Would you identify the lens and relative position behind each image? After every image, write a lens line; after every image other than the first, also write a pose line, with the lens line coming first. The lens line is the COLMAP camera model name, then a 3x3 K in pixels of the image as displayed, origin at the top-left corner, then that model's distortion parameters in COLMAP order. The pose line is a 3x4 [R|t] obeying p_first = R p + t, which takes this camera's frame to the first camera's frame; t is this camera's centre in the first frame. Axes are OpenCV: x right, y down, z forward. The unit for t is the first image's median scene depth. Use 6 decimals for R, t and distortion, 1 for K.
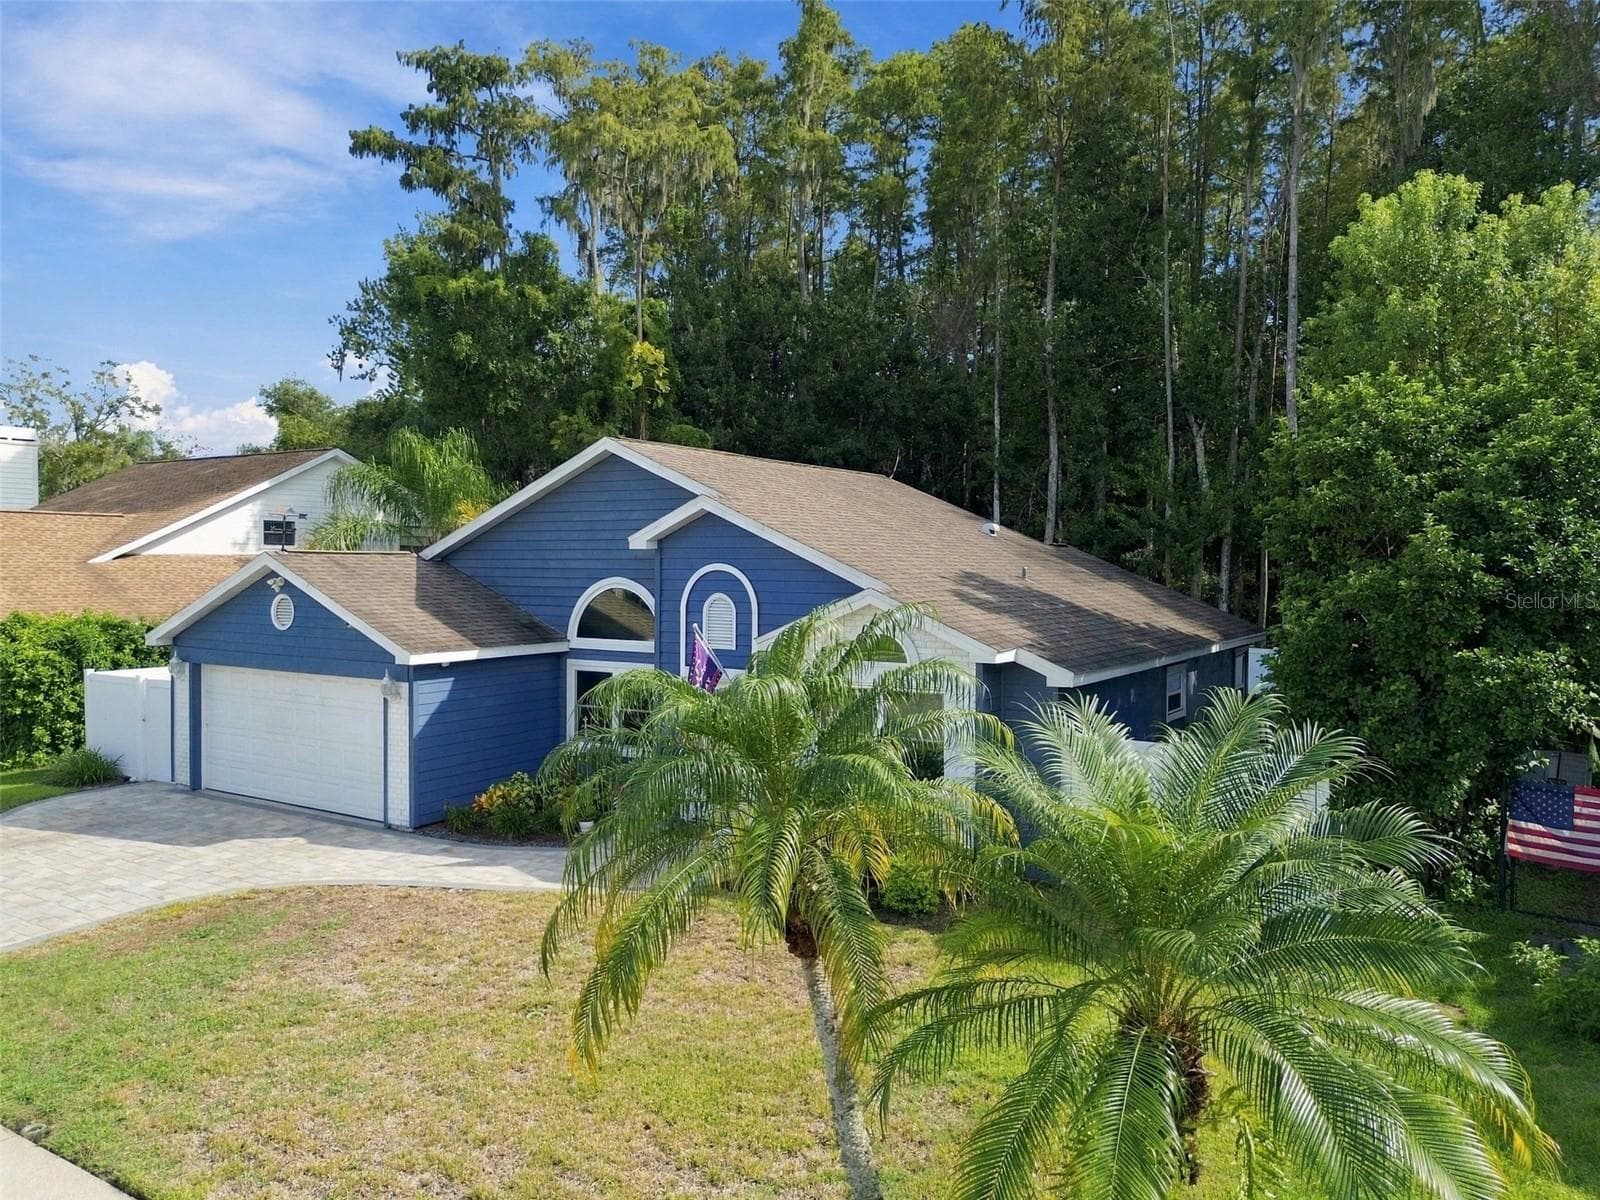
lens RADIAL K [[1134.5, 0, 795.4], [0, 1134.5, 609.3], [0, 0, 1]] dist [0.075251, -0.081982]
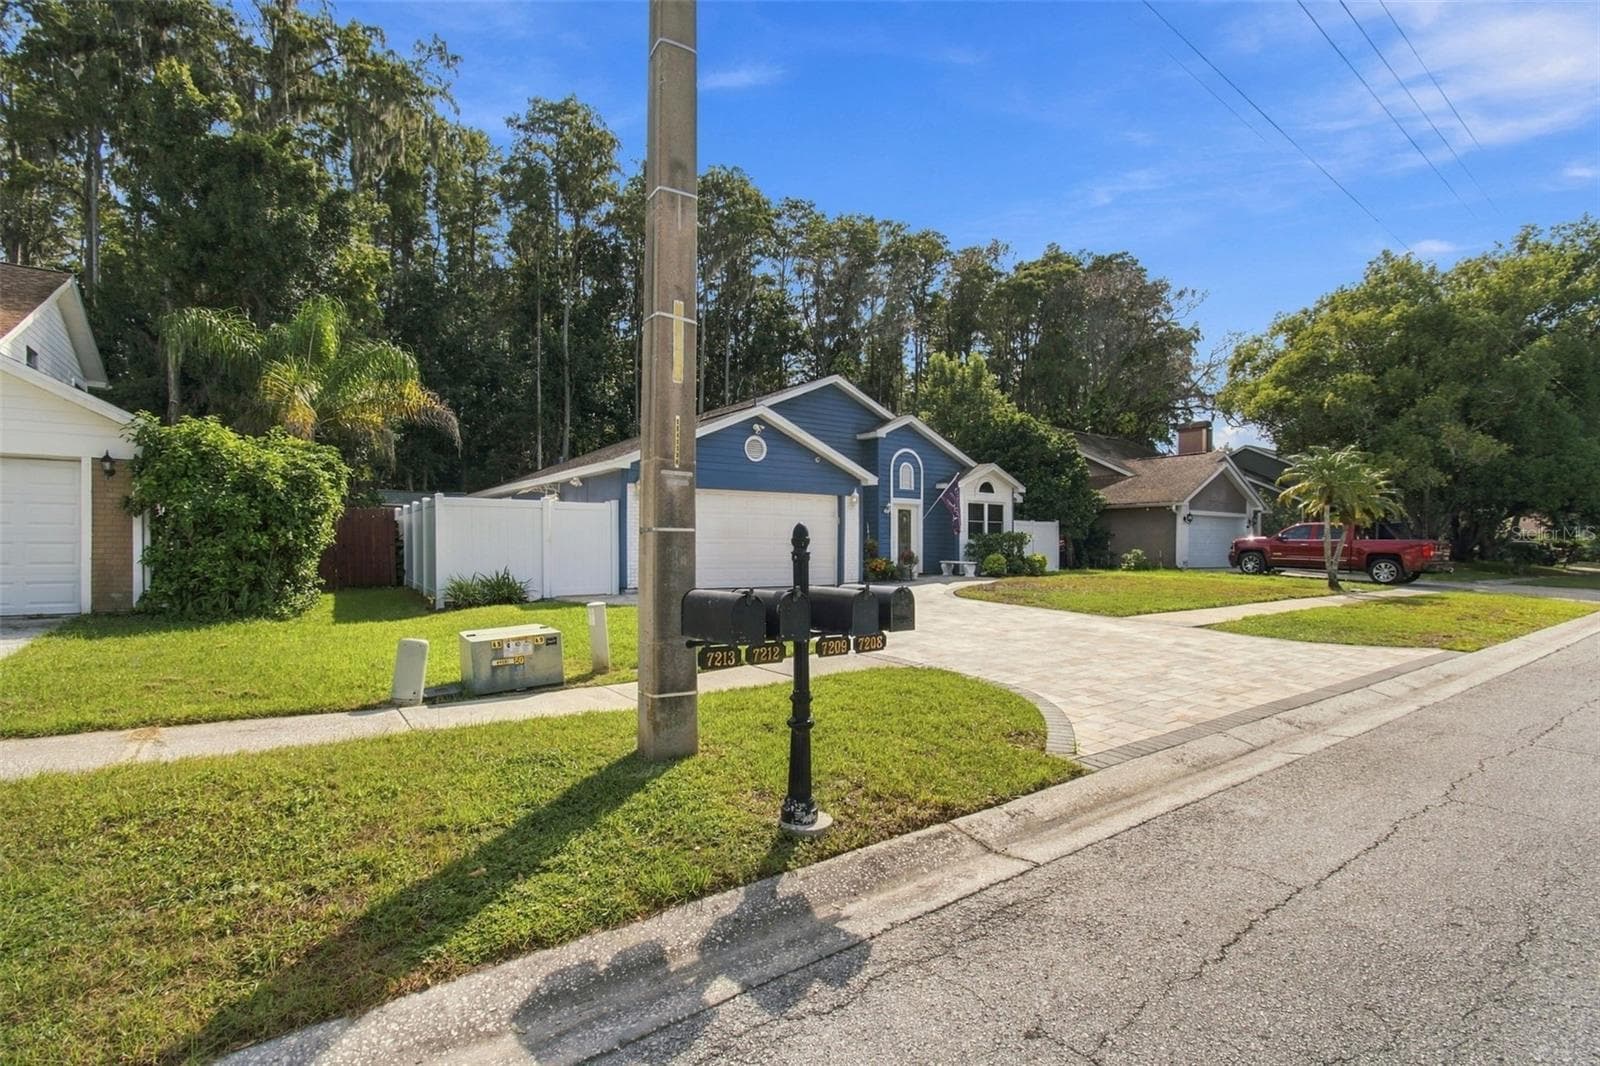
lens RADIAL K [[725.7, 0, 799.8], [0, 725.7, 557.8], [0, 0, 1]] dist [-0.033768, 0.033112]
pose [[0.366202, -0.018888, 0.930344, -0.706501], [0.034425, 0.999385, 0.006739, 0.074216], [-0.929899, 0.029560, 0.366626, 0.345820]]
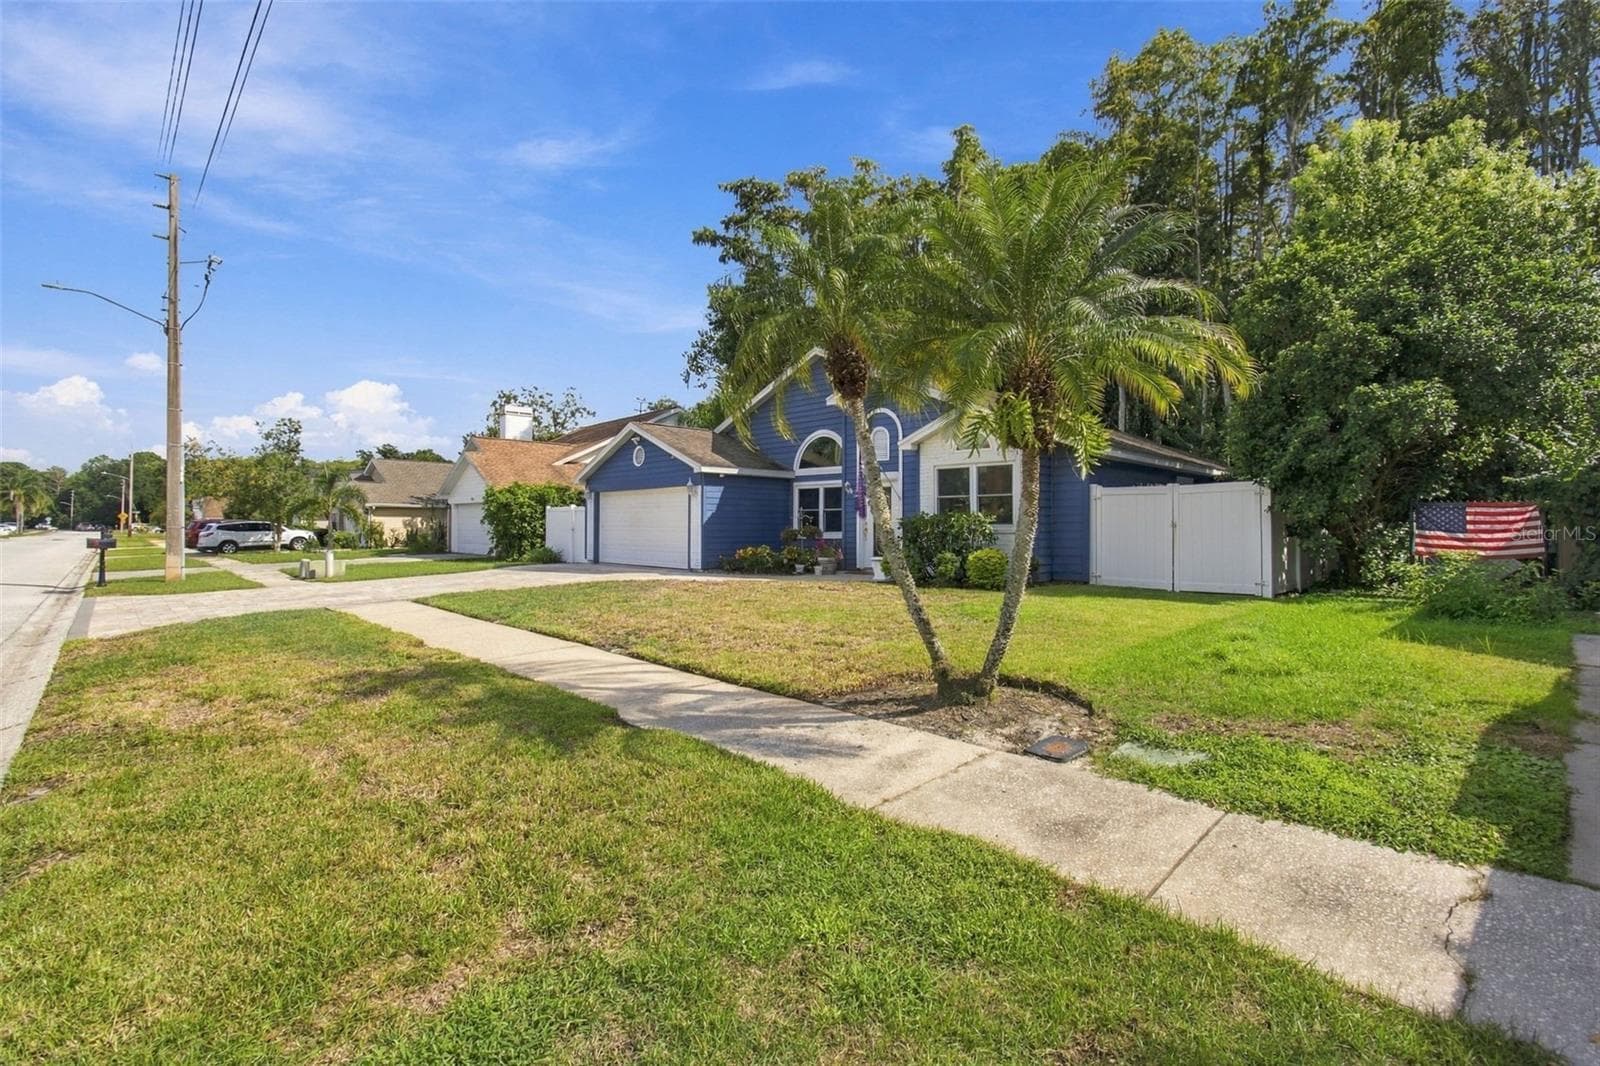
lens RADIAL K [[719.3, 0, 800.0], [0, 719.3, 533.0], [0, 0, 1]] dist [-0.030396, 0.020808]
pose [[0.973010, 0.002645, -0.230748, 0.030843], [-0.011082, 0.999316, -0.035273, 0.089028], [0.230497, 0.036878, 0.972374, -0.014918]]
